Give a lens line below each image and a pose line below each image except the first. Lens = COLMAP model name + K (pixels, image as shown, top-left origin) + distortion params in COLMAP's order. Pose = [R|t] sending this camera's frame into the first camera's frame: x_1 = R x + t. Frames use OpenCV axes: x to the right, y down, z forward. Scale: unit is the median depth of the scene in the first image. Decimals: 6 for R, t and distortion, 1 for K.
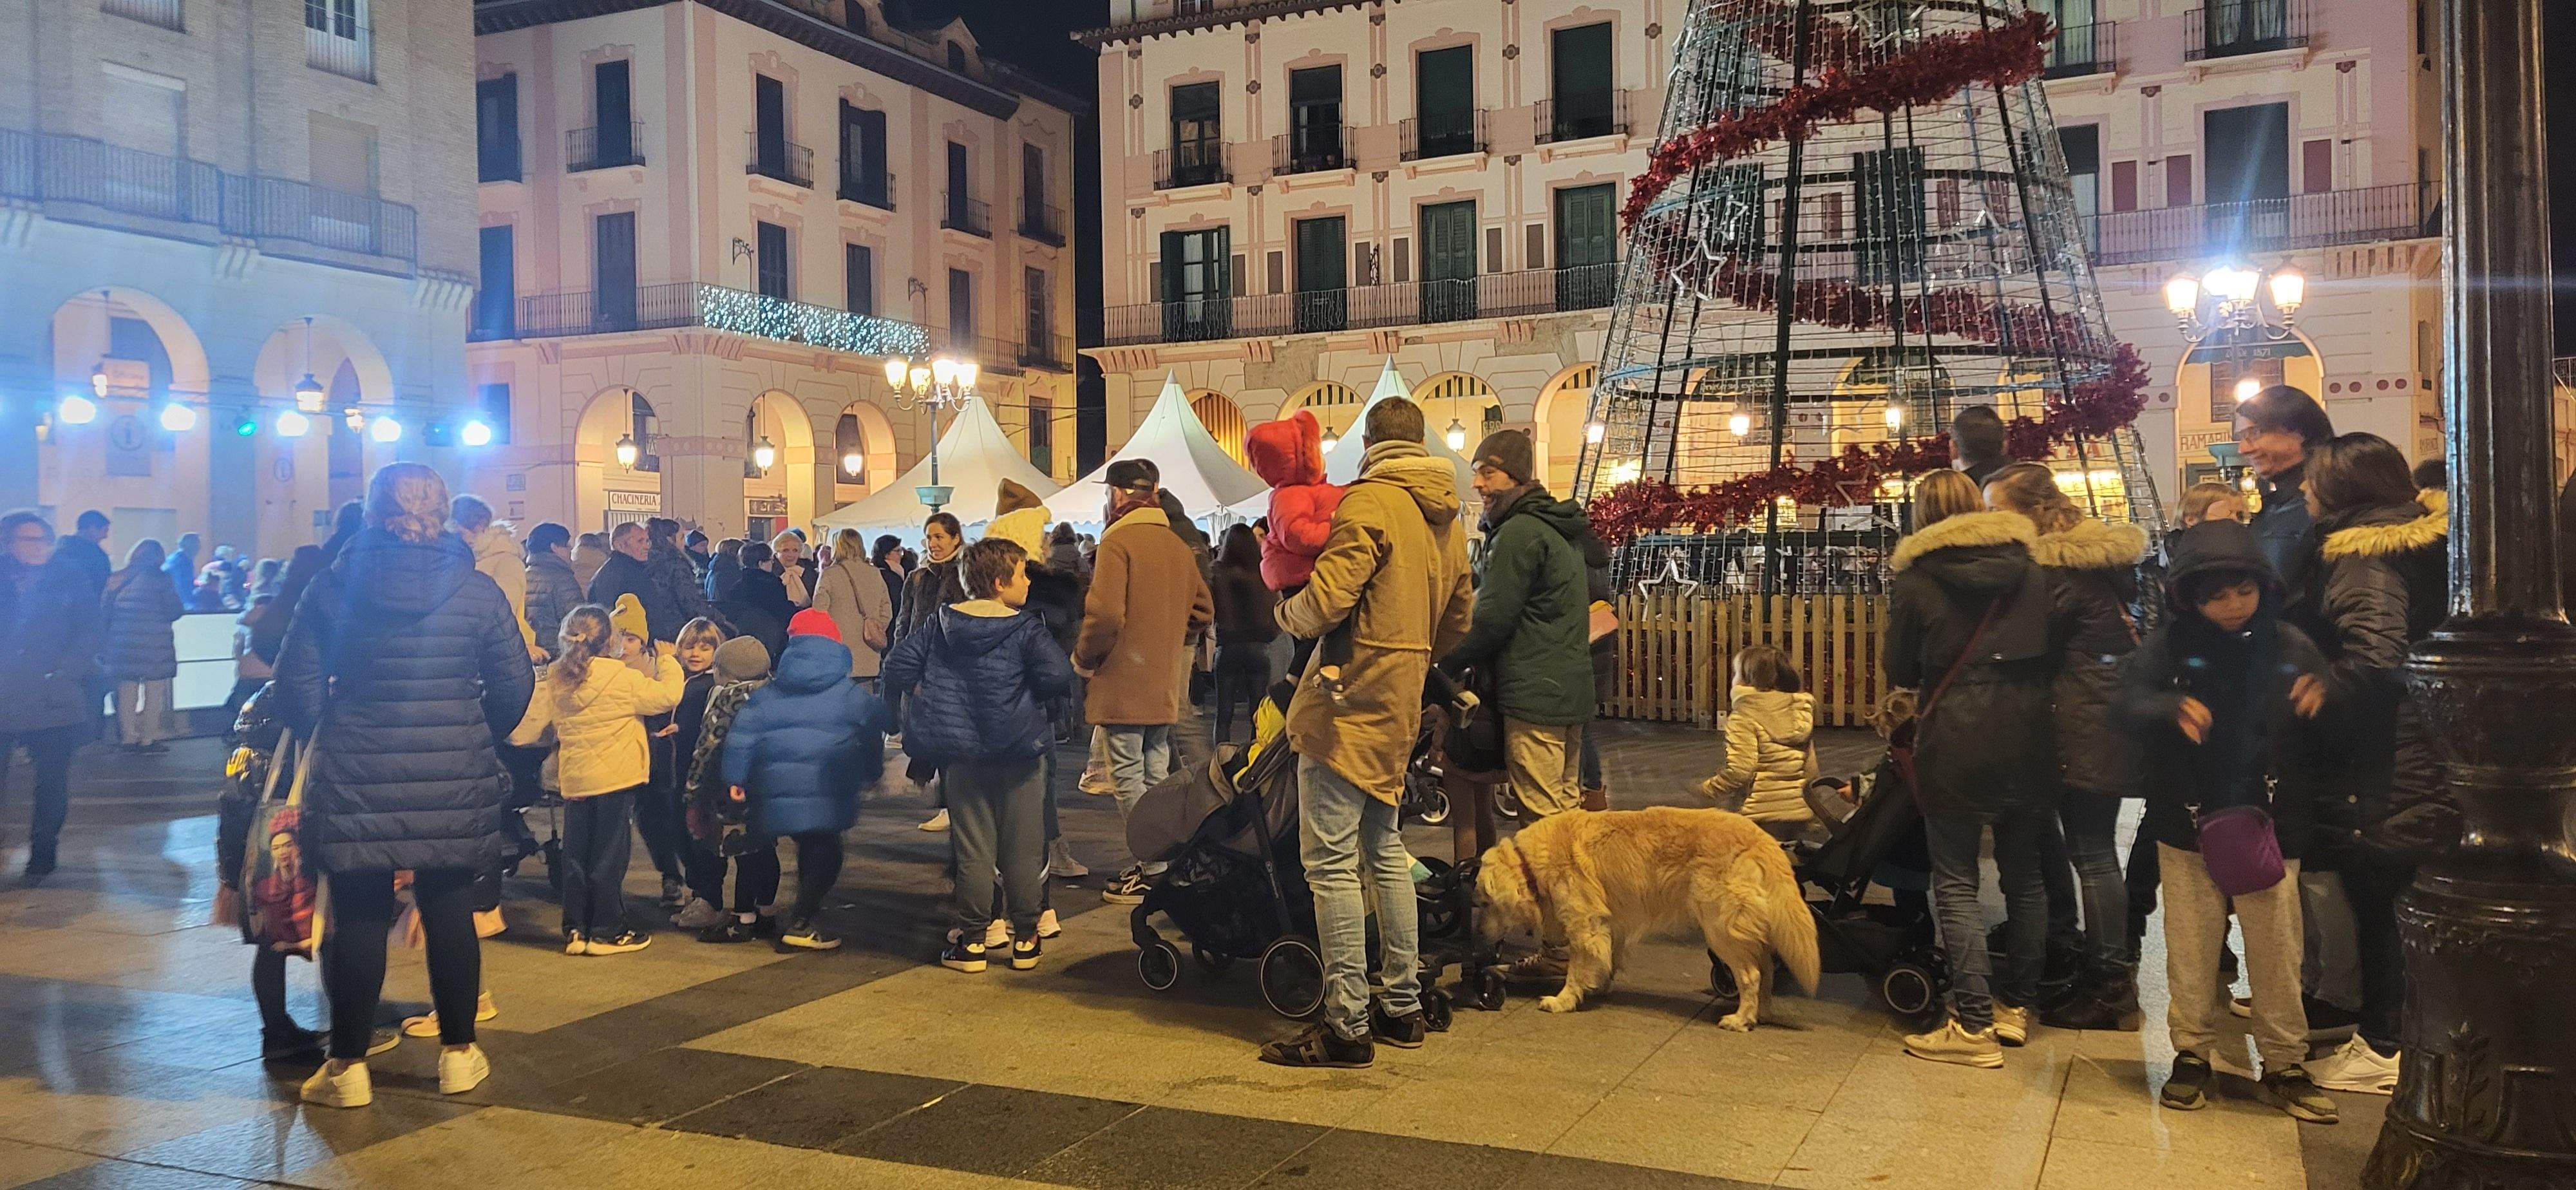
lens RADIAL K [[1920.4, 0, 1305.8], [0, 1920.4, 554.8], [0, 0, 1]] dist [0.079804, -0.052288]
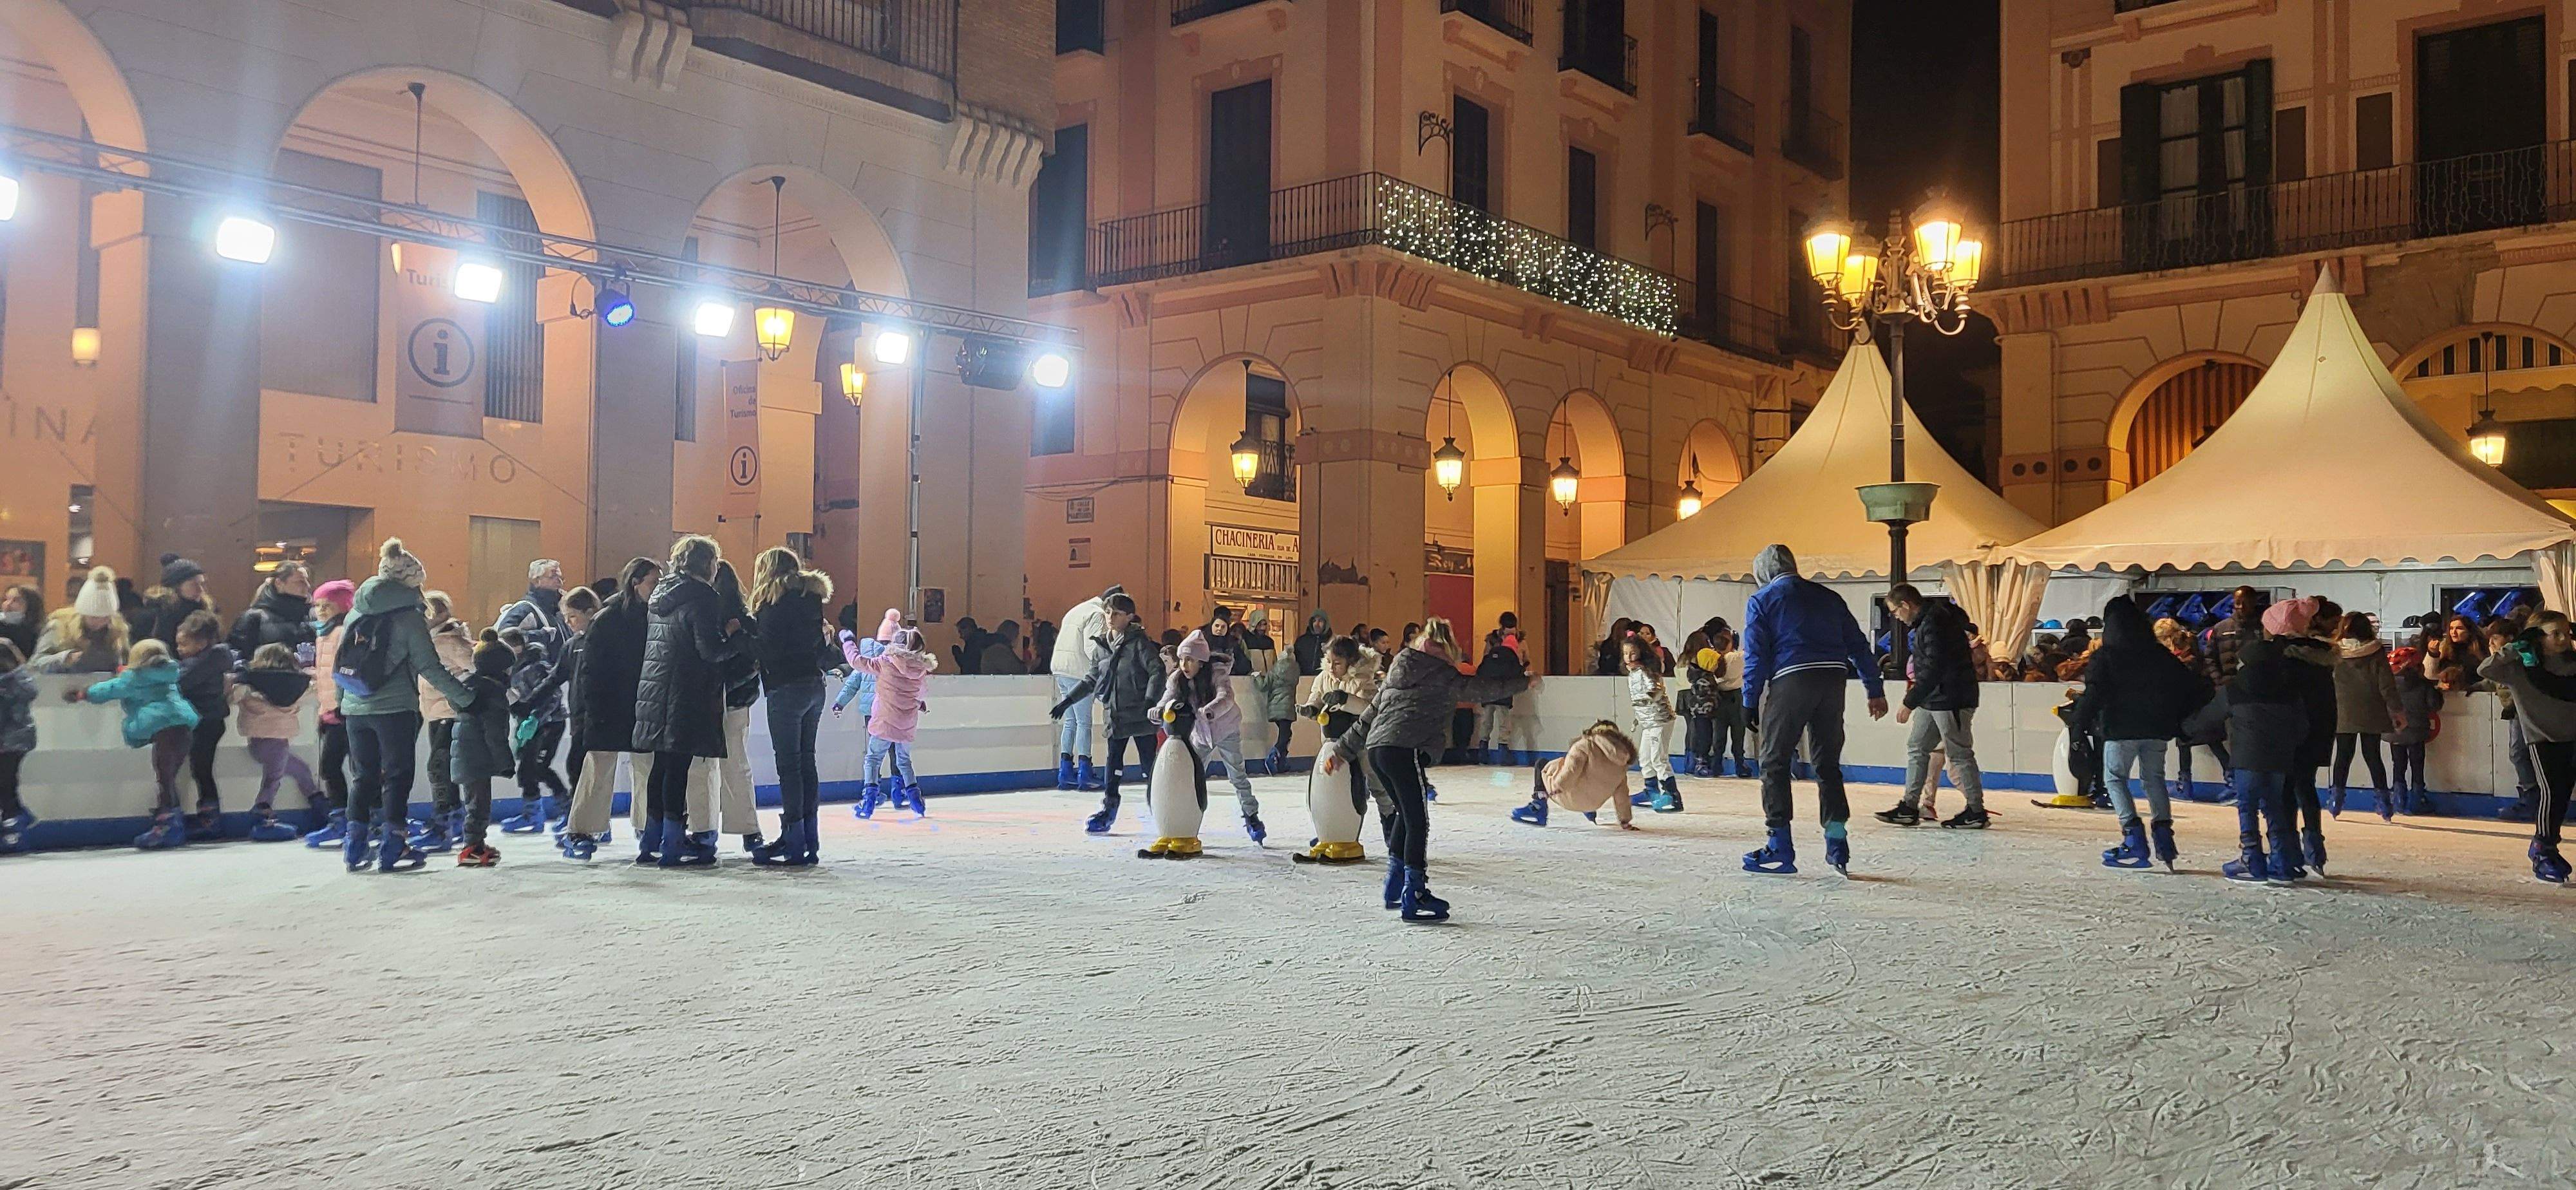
lens RADIAL K [[1919.0, 0, 1289.4], [0, 1919.0, 600.4], [0, 0, 1]] dist [0.065650, -0.007899]
pose [[0.969475, 0.016671, -0.244621, -0.182772], [-0.023276, 0.999438, -0.024138, 0.007583], [0.244081, 0.029095, 0.969318, 0.398198]]
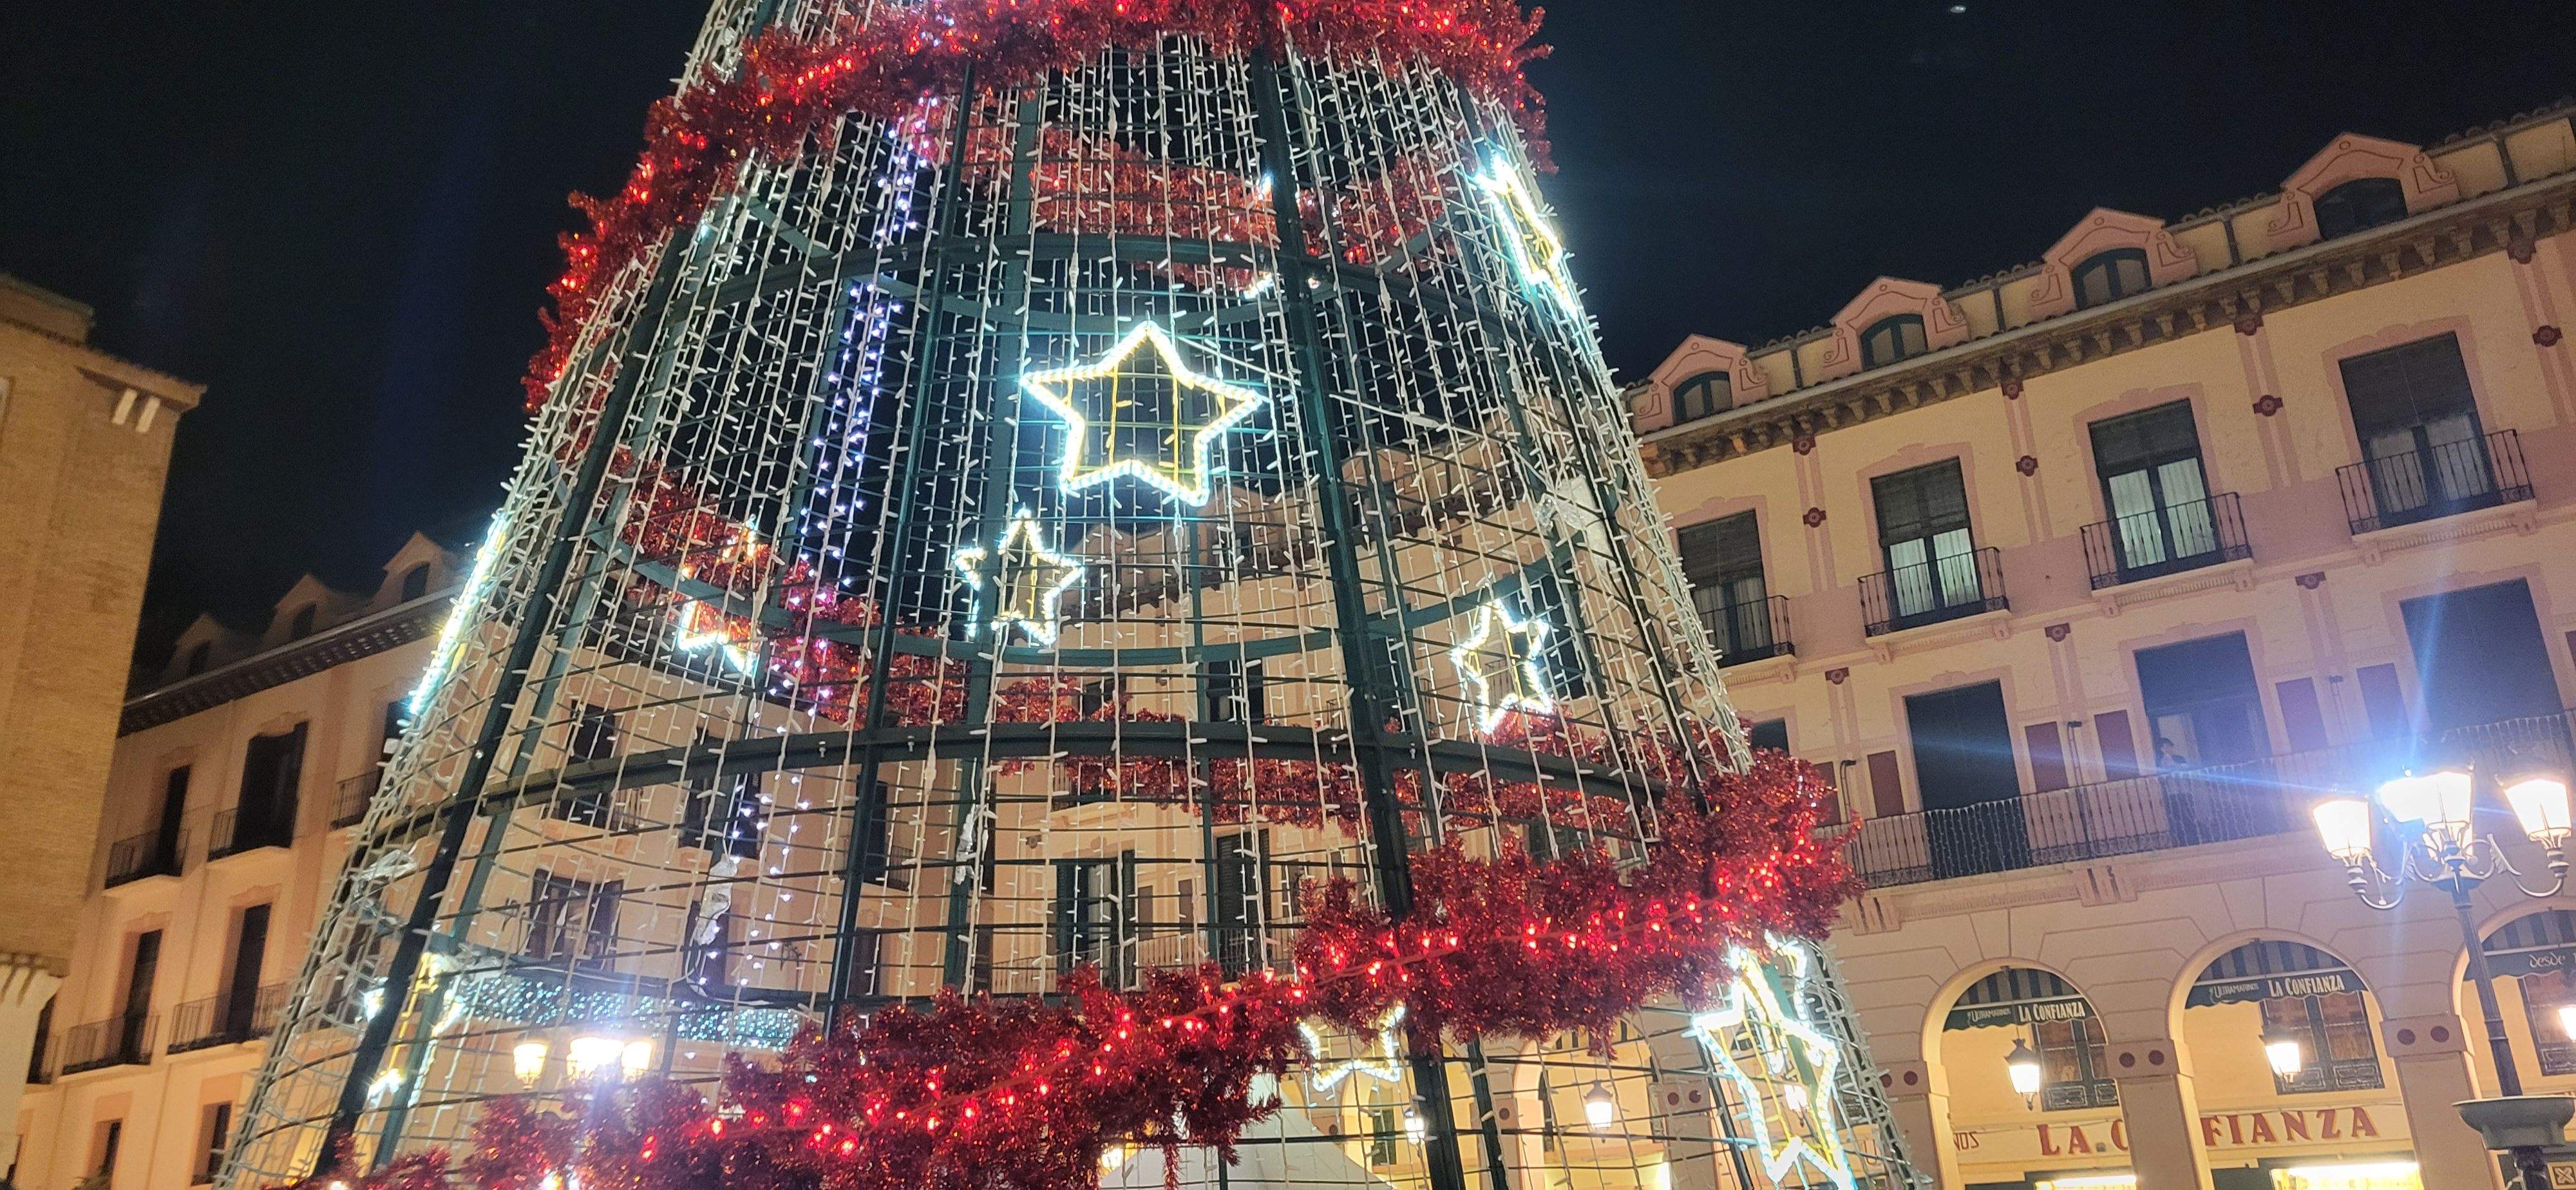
lens RADIAL K [[1920.4, 0, 1305.8], [0, 1920.4, 554.8], [0, 0, 1]] dist [0.079804, -0.052288]
pose [[0.989535, -0.069591, -0.126404, 0.142252], [0.022389, 0.939454, -0.341944, -0.014152], [0.142547, 0.335535, 0.931180, 0.250049]]
